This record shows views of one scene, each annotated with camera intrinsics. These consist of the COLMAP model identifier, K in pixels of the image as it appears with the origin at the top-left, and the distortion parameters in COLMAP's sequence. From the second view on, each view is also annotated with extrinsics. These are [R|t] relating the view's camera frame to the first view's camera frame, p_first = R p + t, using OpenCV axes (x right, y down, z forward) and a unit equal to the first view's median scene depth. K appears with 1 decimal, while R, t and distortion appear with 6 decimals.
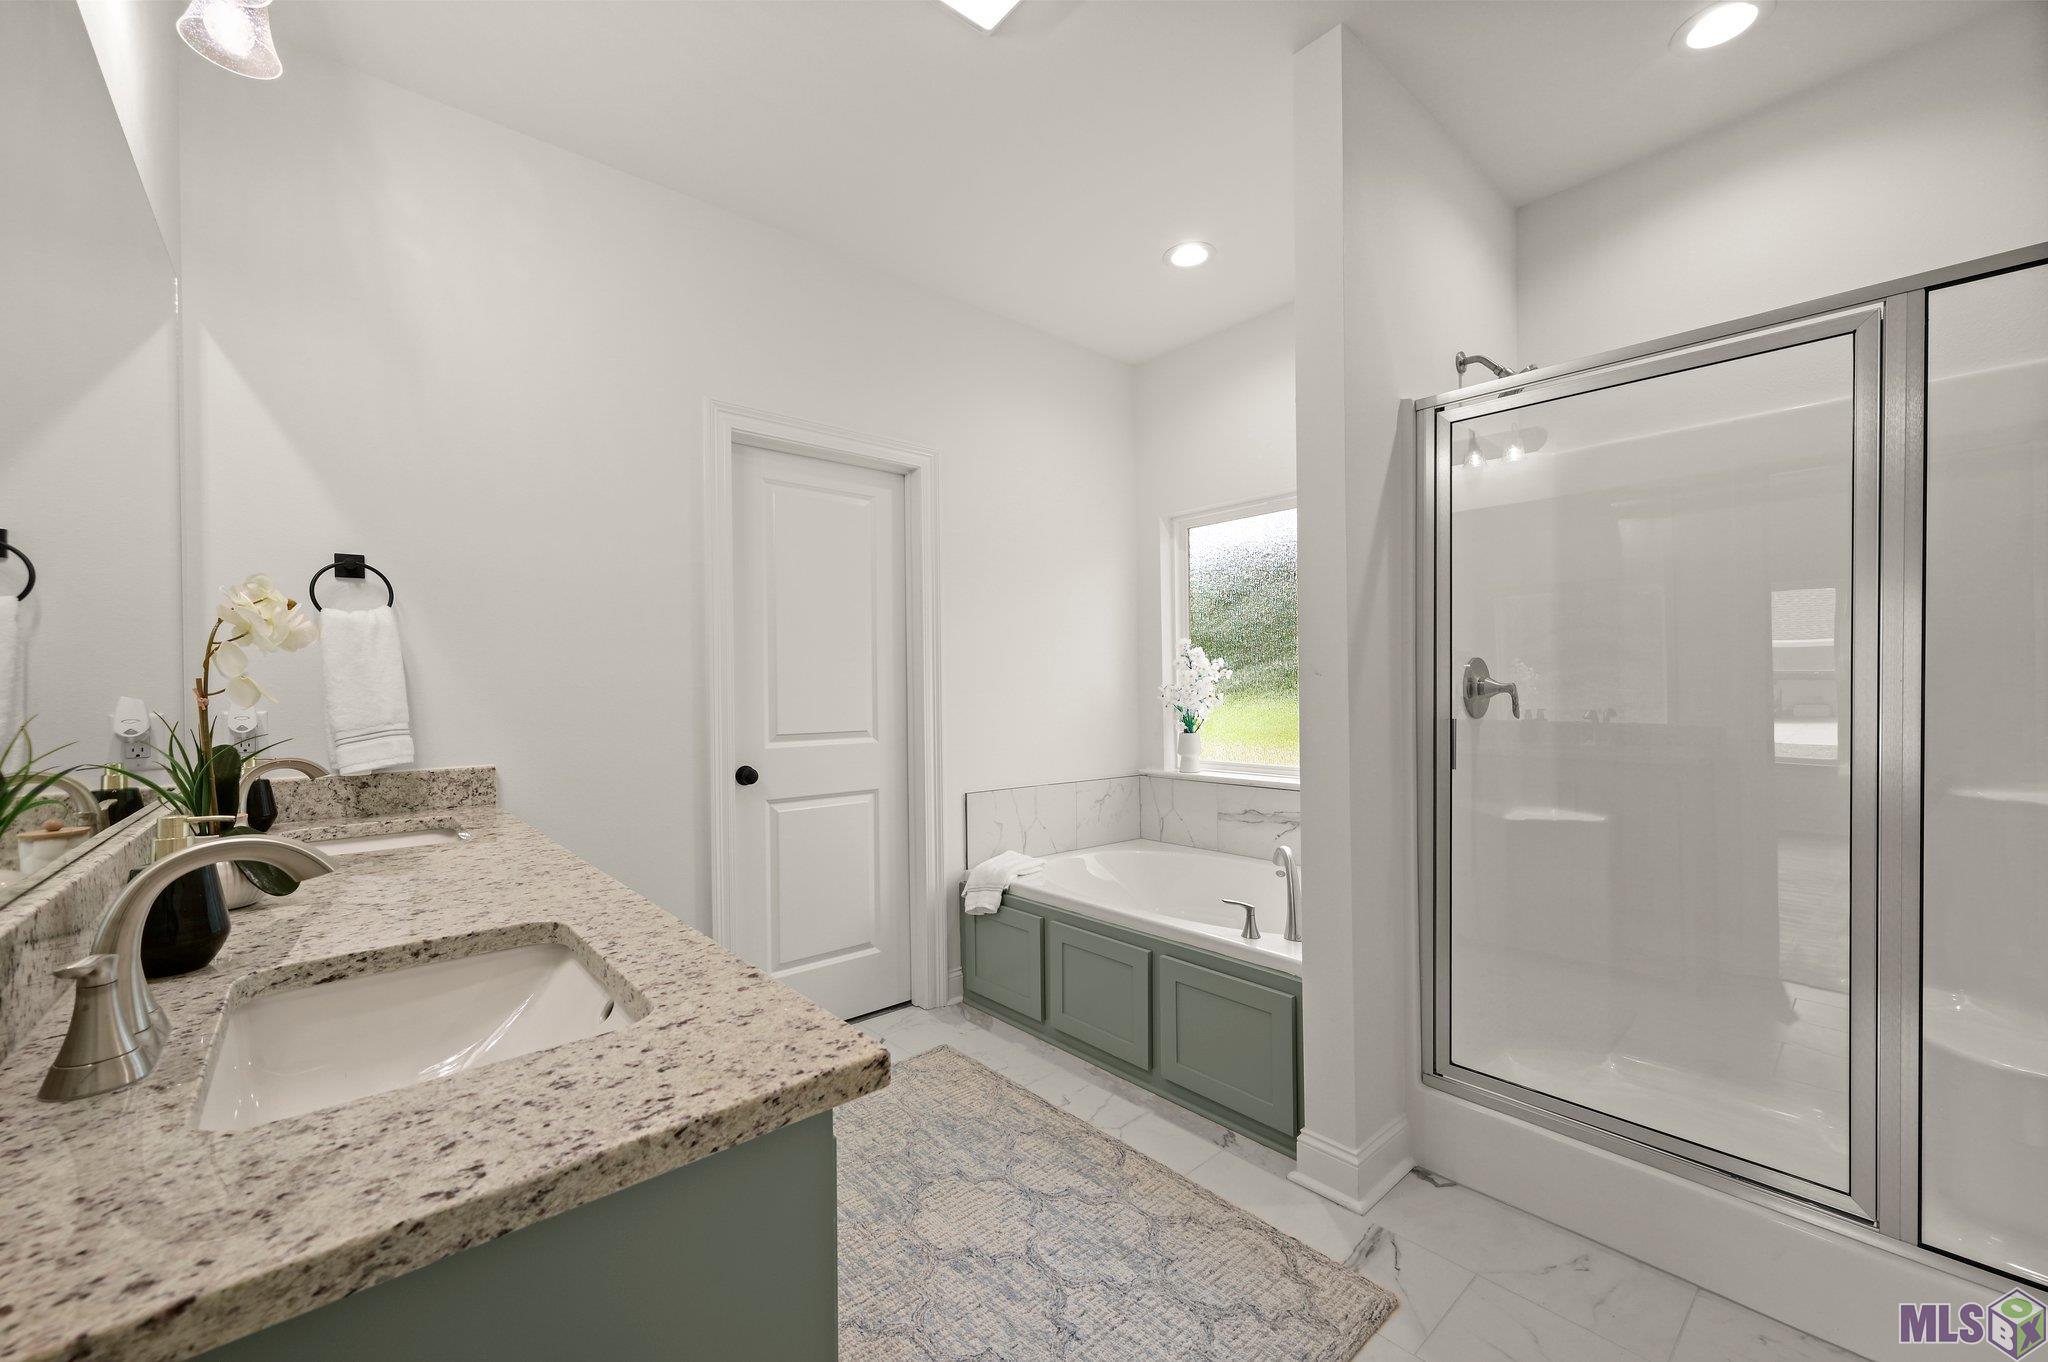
lens RADIAL K [[818.5, 0, 1024.0], [0, 818.5, 681.0], [0, 0, 1]] dist [0.000212, 0.000052]
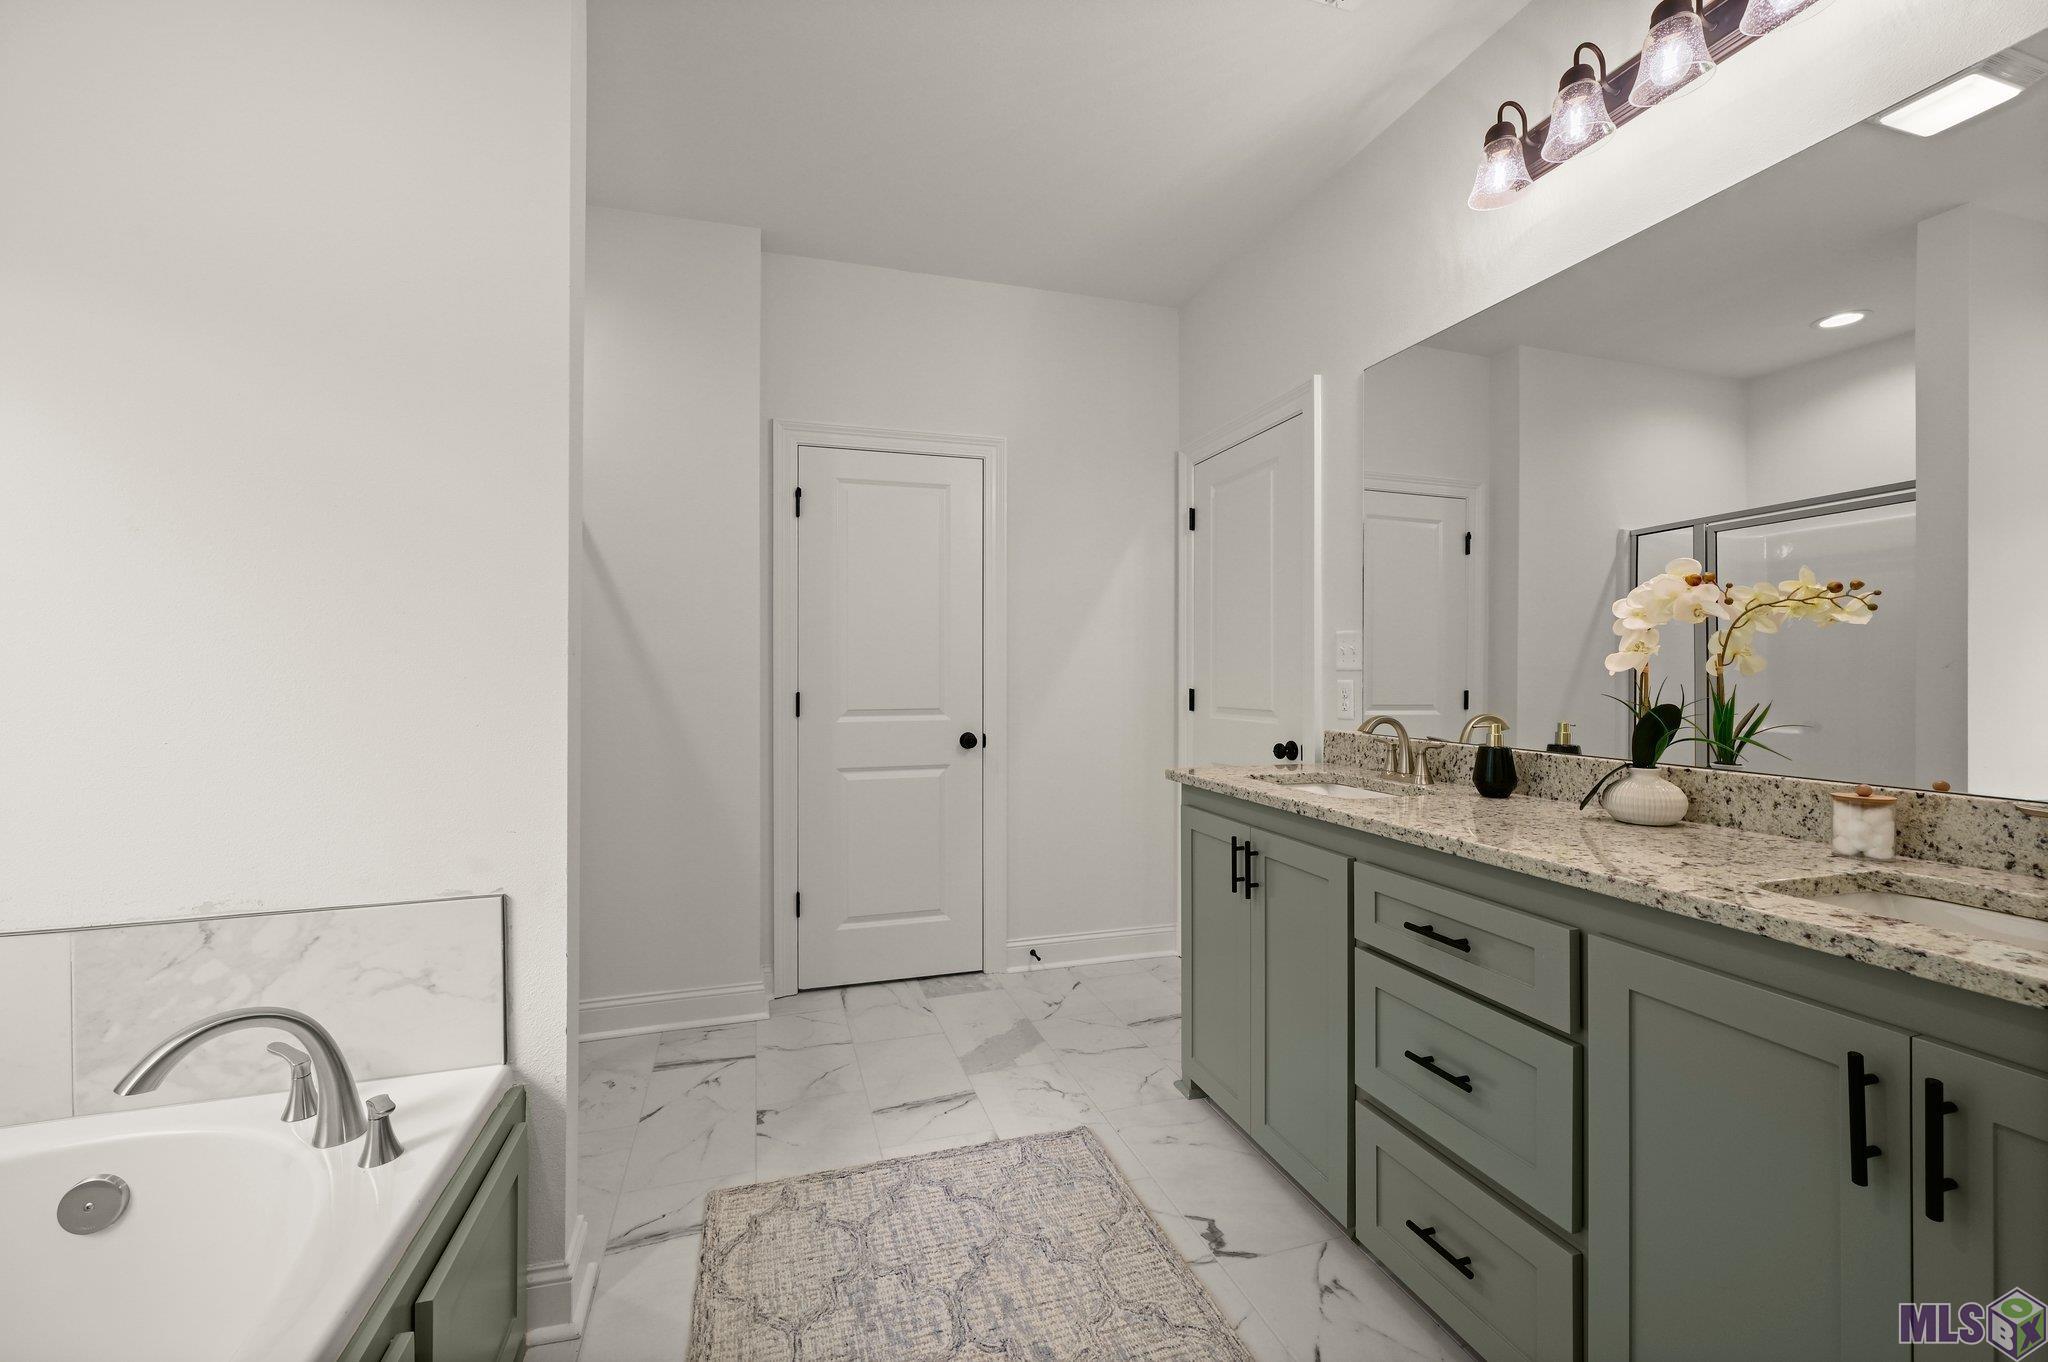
lens RADIAL K [[818.5, 0, 1024.0], [0, 818.5, 681.0], [0, 0, 1]] dist [0.000212, 0.000052]
pose [[-0.917697, 0.008185, 0.397197, -0.420461], [0.008324, 0.999964, -0.001374, 0.031751], [-0.397194, 0.002046, -0.917732, 1.879163]]
